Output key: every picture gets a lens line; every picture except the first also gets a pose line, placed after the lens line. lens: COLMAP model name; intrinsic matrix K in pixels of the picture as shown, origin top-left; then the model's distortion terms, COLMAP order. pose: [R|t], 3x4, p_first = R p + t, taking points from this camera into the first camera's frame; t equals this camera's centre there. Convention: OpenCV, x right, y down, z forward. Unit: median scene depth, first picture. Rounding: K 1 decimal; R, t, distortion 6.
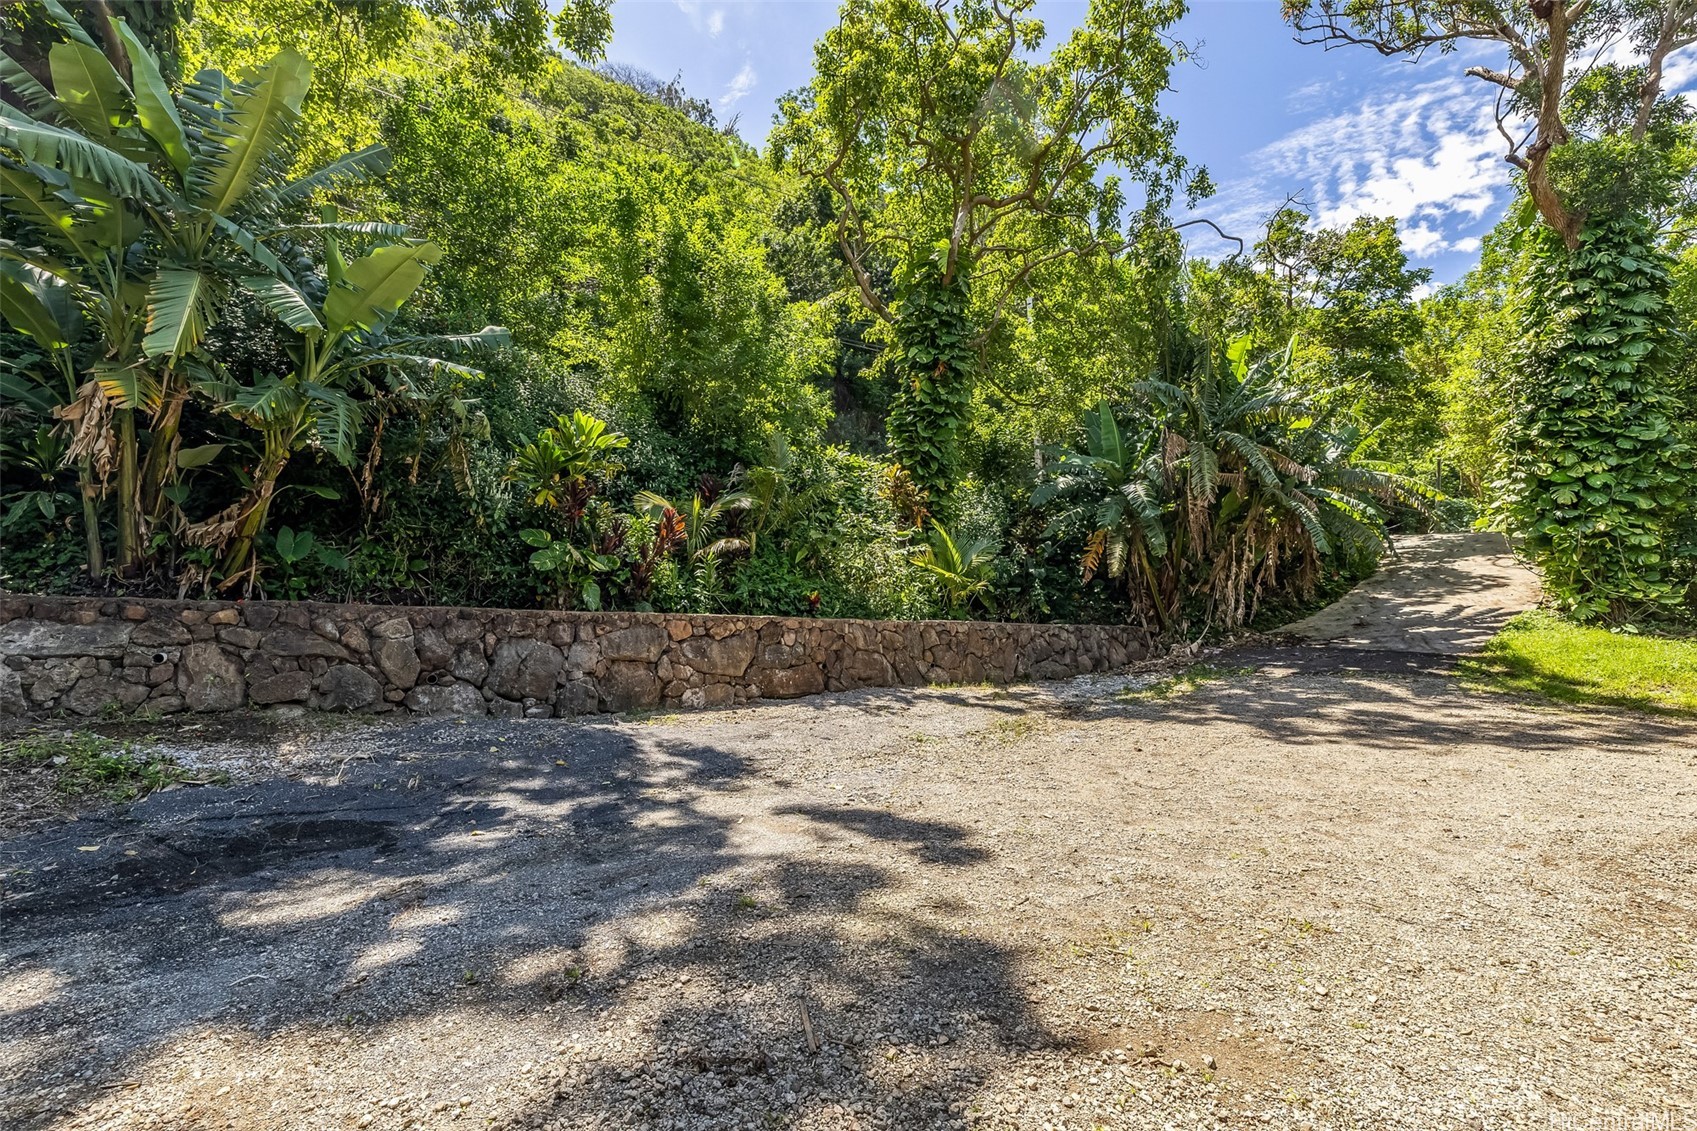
lens RADIAL K [[711.9, 0, 848.5], [0, 711.9, 565.5], [0, 0, 1]] dist [0.000667, -0.000123]
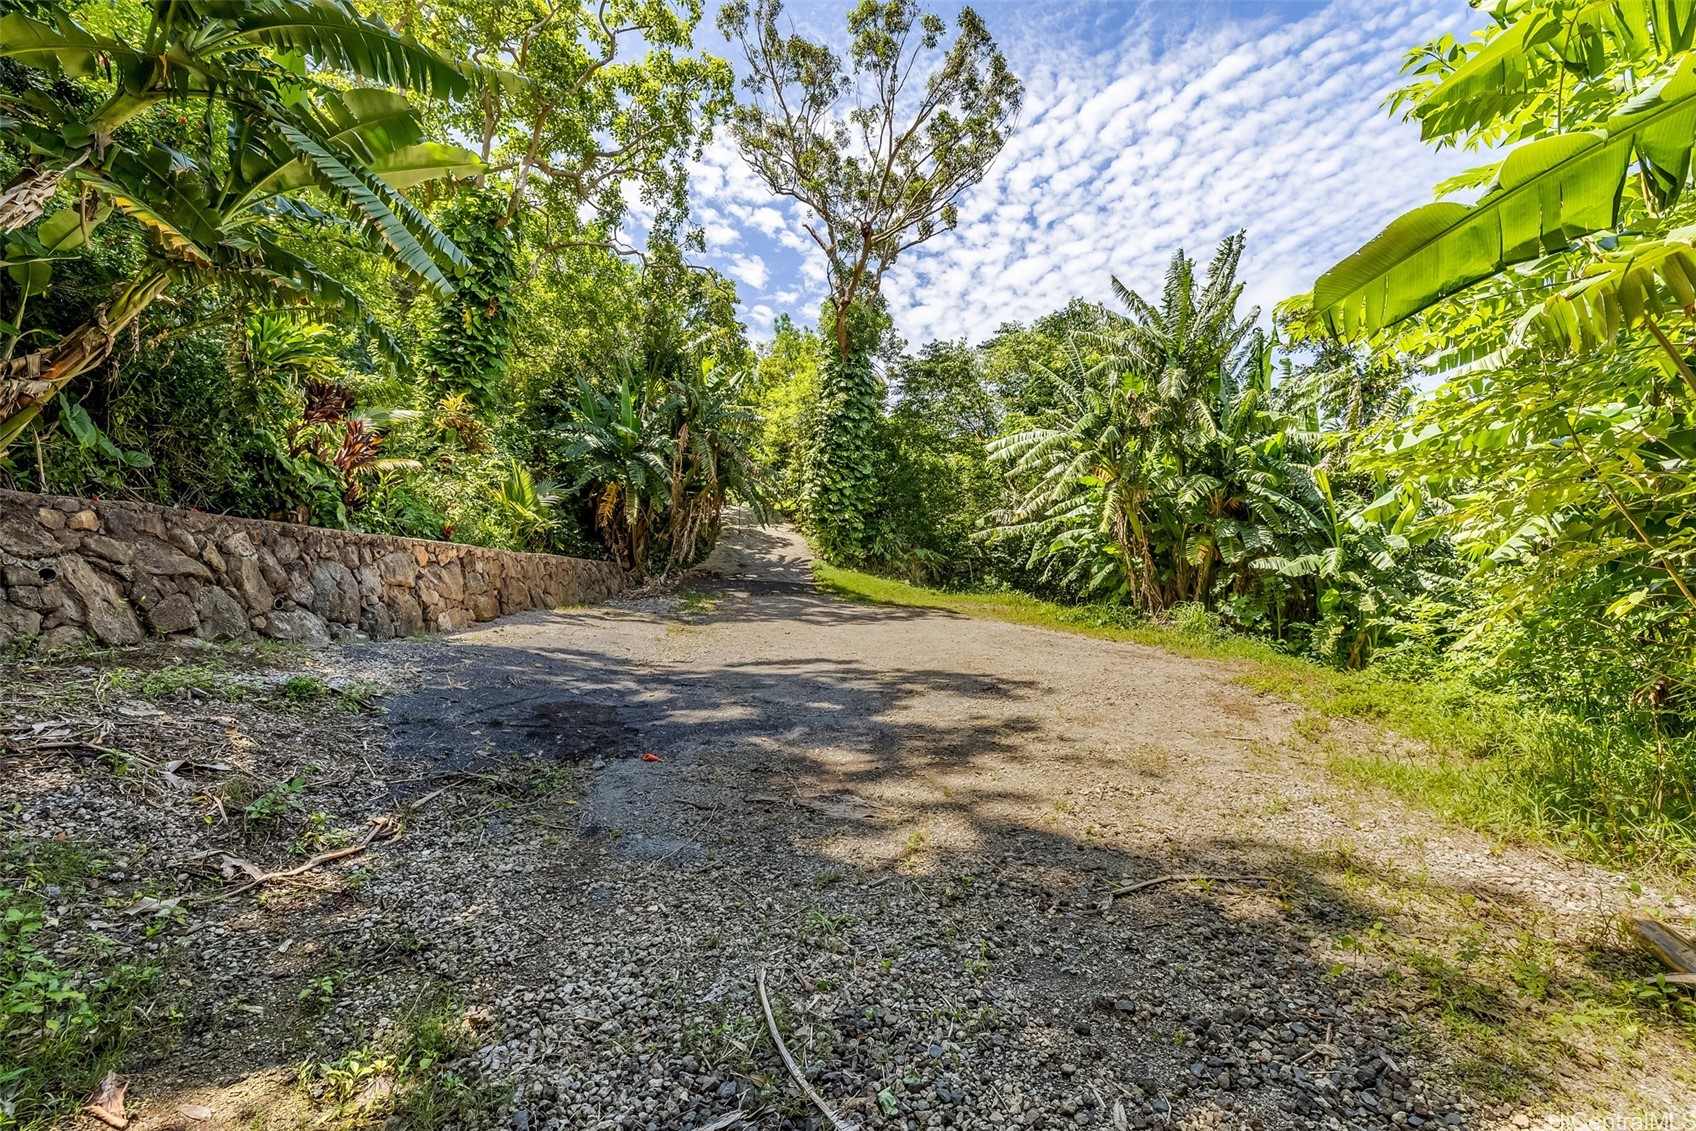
lens RADIAL K [[711.5, 0, 848.0], [0, 711.5, 565.5], [0, 0, 1]] dist [0.000667, -0.000123]
pose [[0.537886, 0.023171, 0.842699, -0.512452], [-0.098388, 0.994516, 0.035455, 0.007308], [-0.837257, -0.101982, 0.537216, -0.025030]]
